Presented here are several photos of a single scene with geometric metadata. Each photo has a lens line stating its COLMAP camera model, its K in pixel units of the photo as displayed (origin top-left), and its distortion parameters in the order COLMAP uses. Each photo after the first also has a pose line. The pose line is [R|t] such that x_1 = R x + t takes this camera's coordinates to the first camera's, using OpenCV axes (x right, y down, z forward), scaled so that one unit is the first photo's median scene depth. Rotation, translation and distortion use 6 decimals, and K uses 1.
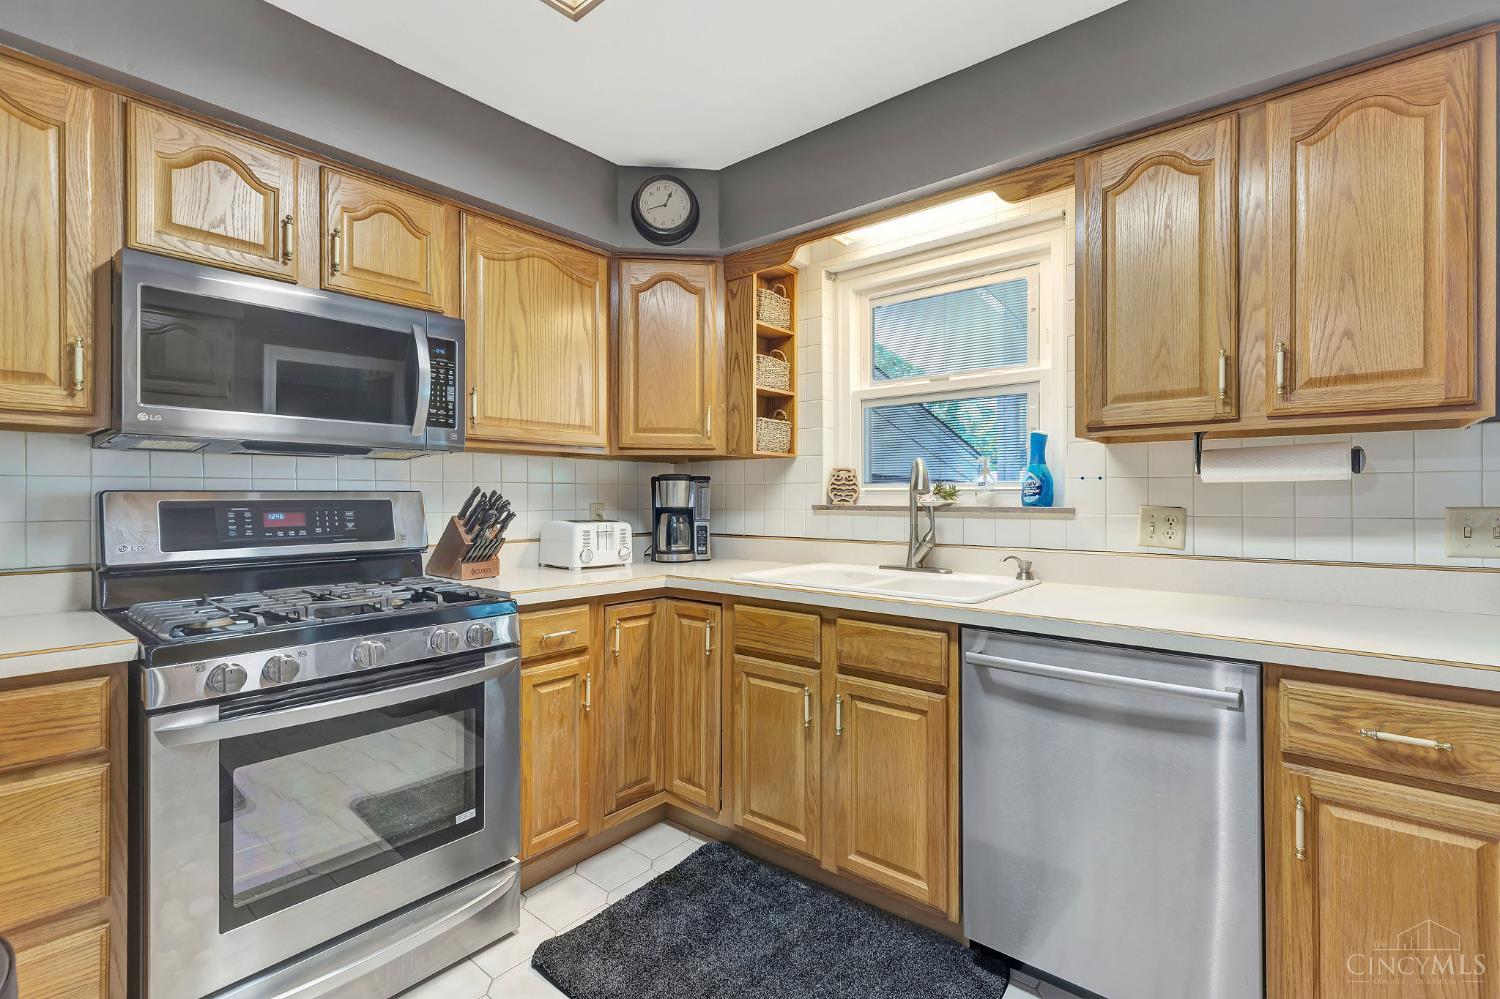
lens RADIAL K [[678.7, 0, 758.1], [0, 678.7, 497.5], [0, 0, 1]] dist [-0.001905, -0.001468]
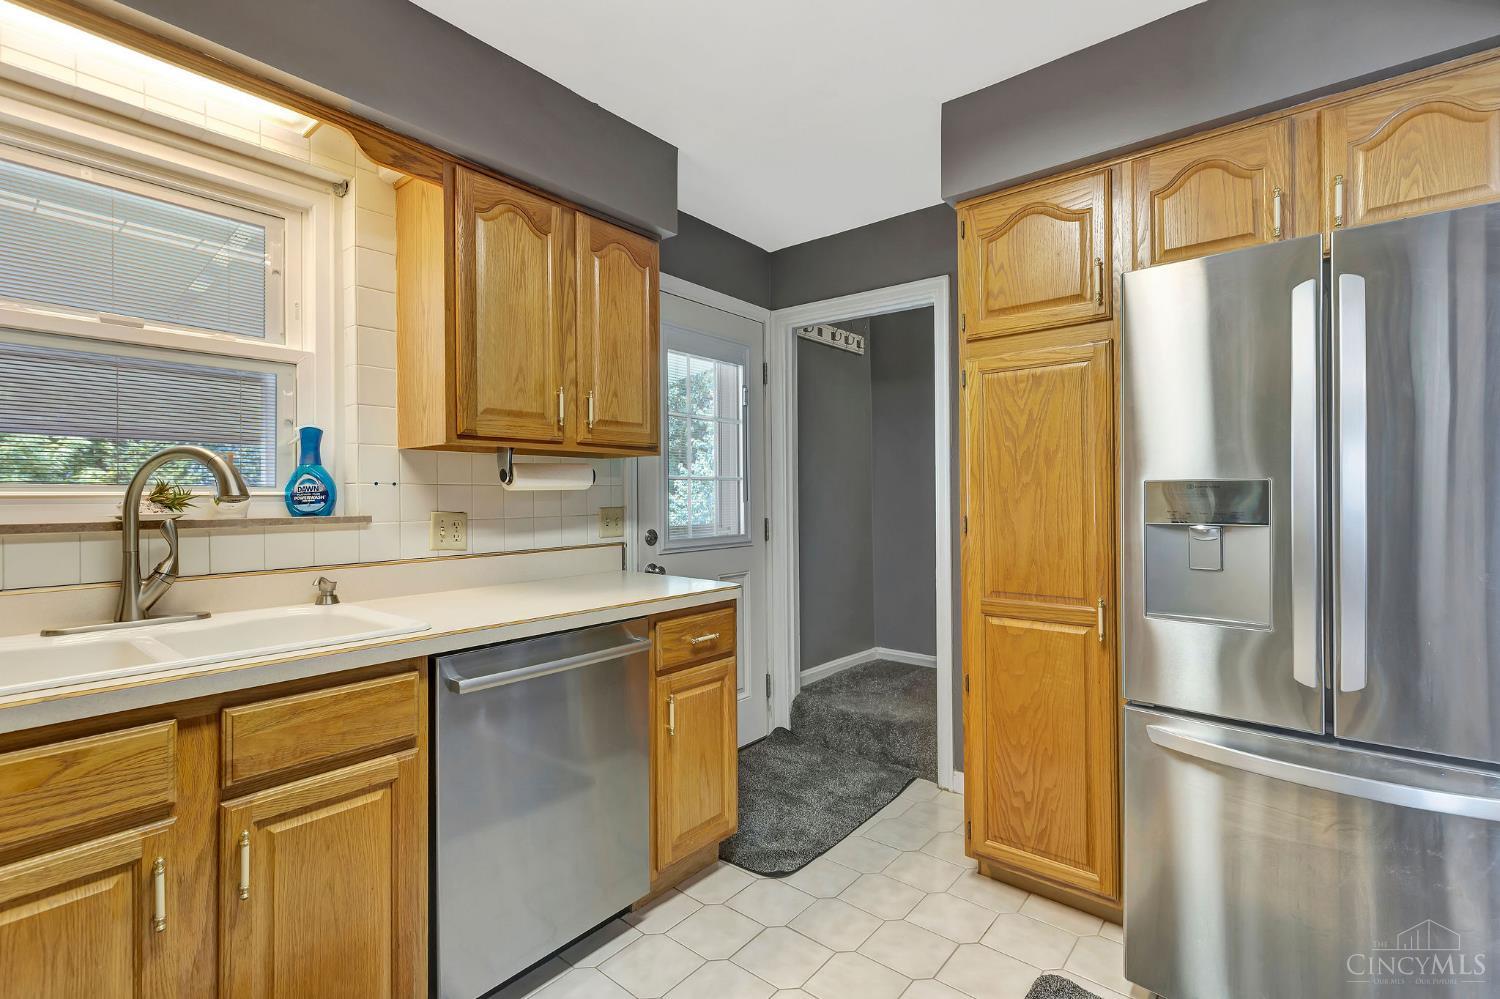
lens RADIAL K [[678.7, 0, 749.9], [0, 678.7, 494.2], [0, 0, 1]] dist [-0.001905, -0.001468]
pose [[-0.010635, 0.002262, 0.999941, -0.514379], [0.007744, 0.999968, -0.002180, -0.009035], [-0.999913, 0.007720, -0.010653, 0.566636]]
